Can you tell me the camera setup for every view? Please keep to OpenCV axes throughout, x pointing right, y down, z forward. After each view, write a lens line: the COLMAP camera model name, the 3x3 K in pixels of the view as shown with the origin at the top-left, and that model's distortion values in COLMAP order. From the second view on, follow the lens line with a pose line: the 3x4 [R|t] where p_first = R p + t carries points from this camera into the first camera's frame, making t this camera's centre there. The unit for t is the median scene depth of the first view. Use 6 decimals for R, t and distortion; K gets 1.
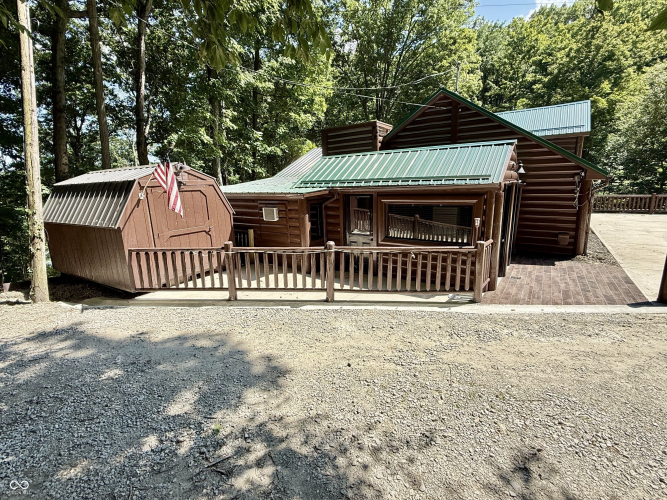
lens RADIAL K [[317.6, 0, 333.4], [0, 317.6, 253.3], [0, 0, 1]] dist [0.002703, 0.000358]
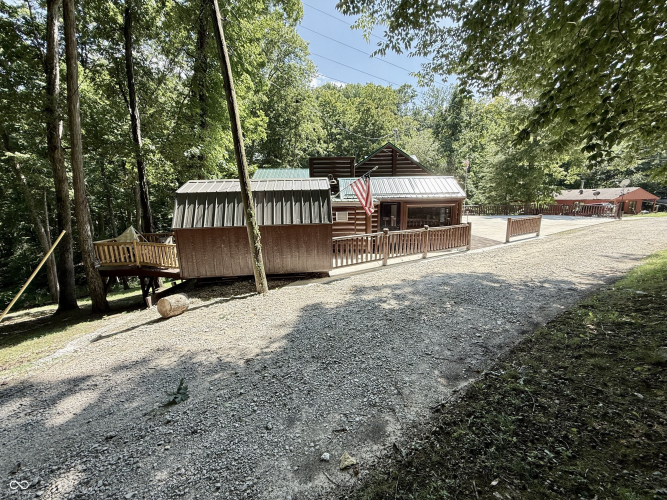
lens RADIAL K [[264.1, 0, 332.4], [0, 264.1, 254.3], [0, 0, 1]] dist [-0.003186, -0.000199]
pose [[0.810638, -0.119721, 0.573178, -1.671333], [0.122300, 0.991903, 0.034213, 0.015504], [-0.572633, 0.042366, 0.818716, 0.020537]]
